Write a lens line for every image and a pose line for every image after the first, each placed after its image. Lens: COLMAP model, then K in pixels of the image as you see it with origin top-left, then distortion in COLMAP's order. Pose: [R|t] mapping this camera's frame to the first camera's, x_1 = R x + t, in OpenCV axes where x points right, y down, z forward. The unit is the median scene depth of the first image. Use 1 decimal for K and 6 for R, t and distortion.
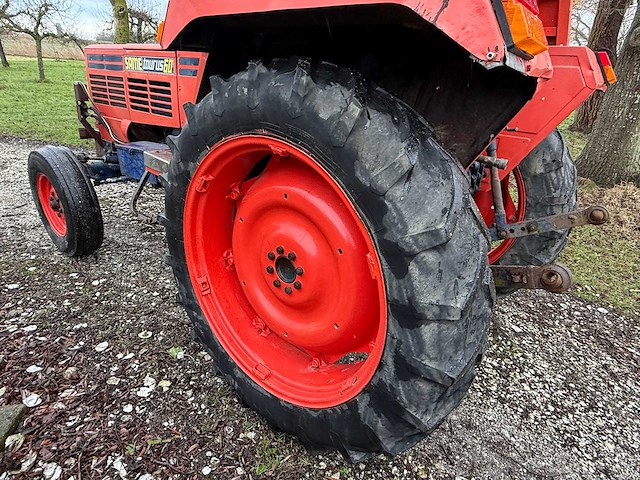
lens RADIAL K [[393.9, 0, 319.4], [0, 393.9, 240.0], [0, 0, 1]] dist [0.006627, -0.007835]
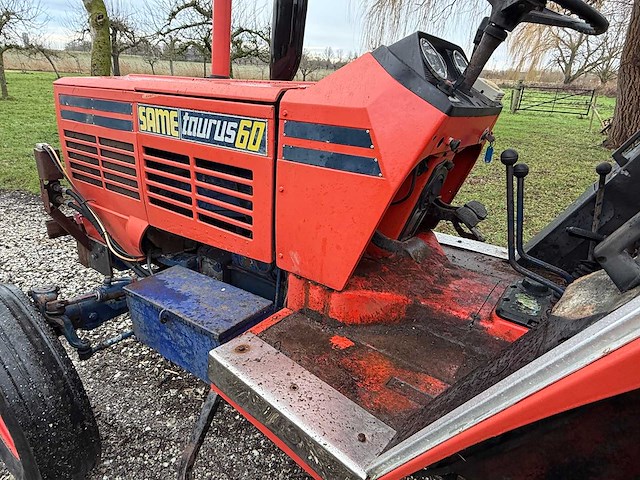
lens RADIAL K [[393.9, 0, 319.4], [0, 393.9, 241.5], [0, 0, 1]] dist [0.006627, -0.007835]
pose [[0.998310, -0.031625, 0.048760, -0.314682], [0.032261, 0.999404, -0.012320, -0.298895], [-0.048341, 0.013873, 0.998735, 0.529430]]
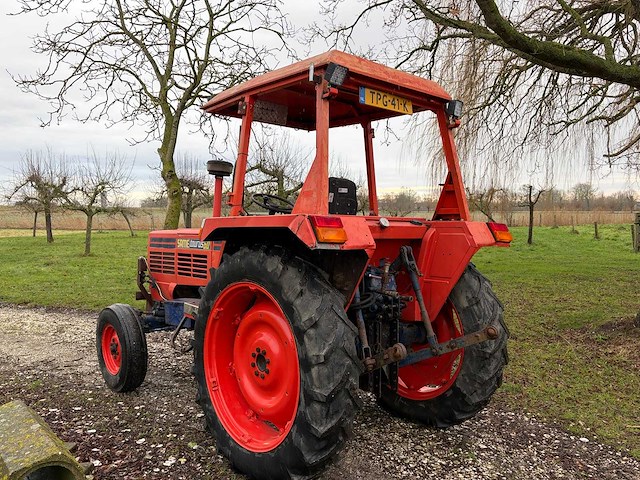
lens RADIAL K [[537.2, 0, 313.6], [0, 537.2, 243.0], [0, 0, 1]] dist [0.035776, -0.007359]
pose [[0.985407, -0.052206, -0.162010, 0.297597], [-0.010815, 0.930677, -0.365682, 0.247489], [0.169870, 0.362098, 0.916531, -0.682072]]
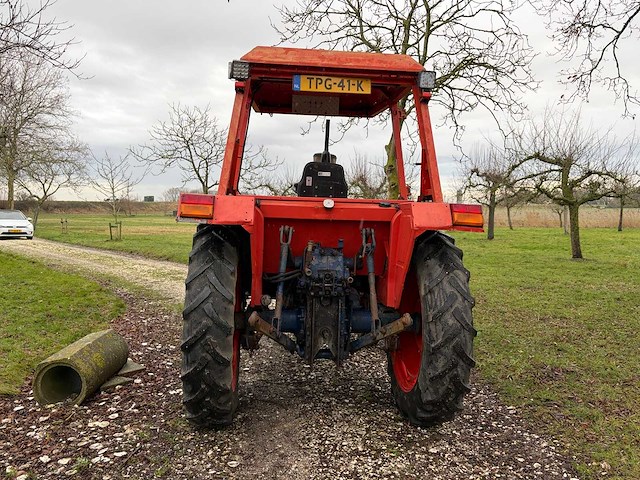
lens RADIAL K [[537.2, 0, 311.5], [0, 537.2, 243.6], [0, 0, 1]] dist [0.035776, -0.007359]
pose [[0.696462, -0.018096, -0.717365, 1.254447], [-0.255697, 0.927806, -0.271651, 0.183149], [0.670492, 0.372623, 0.641555, -0.293941]]
